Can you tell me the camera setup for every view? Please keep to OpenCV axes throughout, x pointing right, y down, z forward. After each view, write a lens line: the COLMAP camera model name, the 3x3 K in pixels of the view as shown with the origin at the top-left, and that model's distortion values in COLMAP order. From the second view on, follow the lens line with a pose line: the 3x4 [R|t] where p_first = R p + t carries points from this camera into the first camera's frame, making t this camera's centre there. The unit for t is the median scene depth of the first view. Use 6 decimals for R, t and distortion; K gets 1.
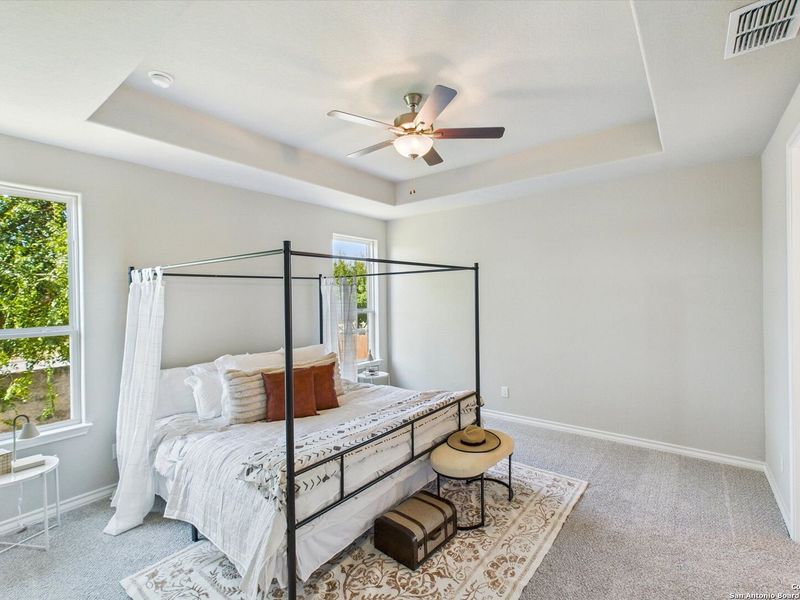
lens RADIAL K [[377.9, 0, 403.6], [0, 377.9, 297.4], [0, 0, 1]] dist [-0.013294, -0.000230]
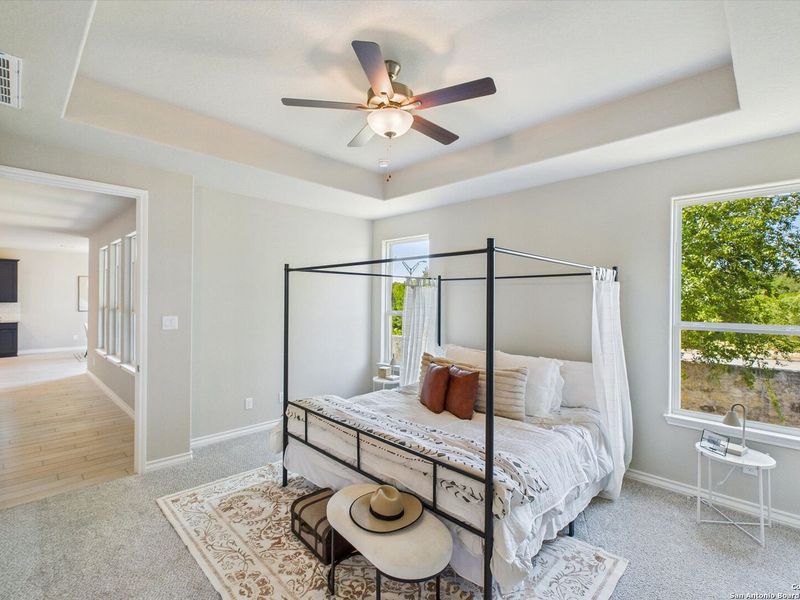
lens RADIAL K [[377.9, 0, 403.6], [0, 377.9, 297.4], [0, 0, 1]] dist [-0.013294, -0.000230]
pose [[-0.110829, 0.017047, -0.993693, 0.930029], [-0.007843, 0.999807, 0.018027, -0.022603], [0.993809, 0.009792, -0.110674, 1.193548]]
